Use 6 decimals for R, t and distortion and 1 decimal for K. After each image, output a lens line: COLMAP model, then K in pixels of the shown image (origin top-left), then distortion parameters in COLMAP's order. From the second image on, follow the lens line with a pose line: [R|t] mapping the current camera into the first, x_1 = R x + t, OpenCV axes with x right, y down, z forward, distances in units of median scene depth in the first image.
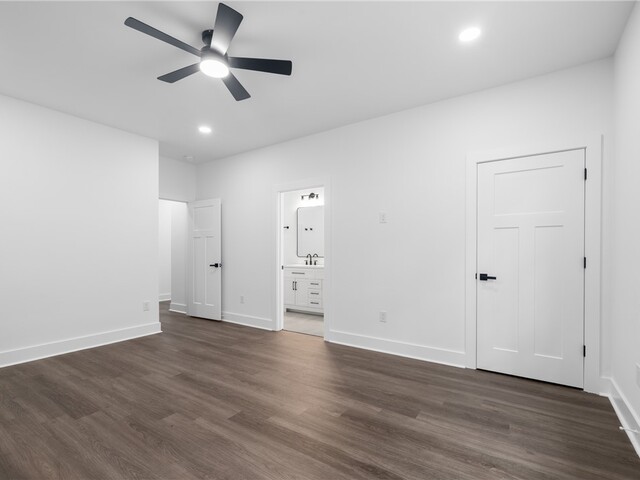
lens RADIAL K [[311.4, 0, 319.8], [0, 311.4, 248.1], [0, 0, 1]] dist [-0.002694, 0.000070]
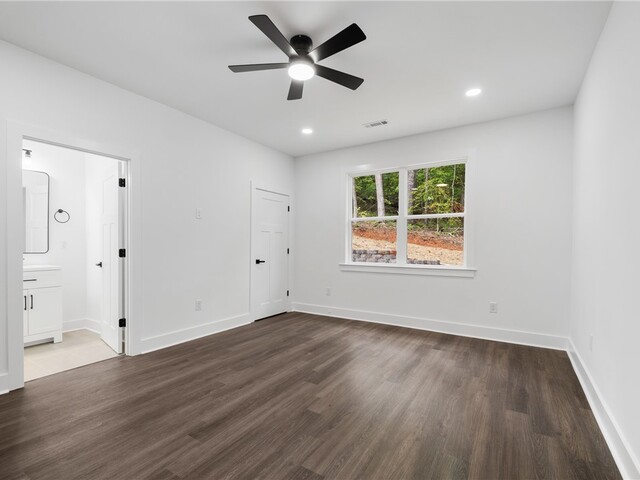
lens RADIAL K [[311.4, 0, 319.8], [0, 311.4, 248.1], [0, 0, 1]] dist [-0.002694, 0.000070]
pose [[-0.030068, -0.010729, 0.999490, -1.258085], [-0.015726, 0.999824, 0.010260, 0.003970], [-0.999424, -0.015409, -0.030231, 0.865380]]
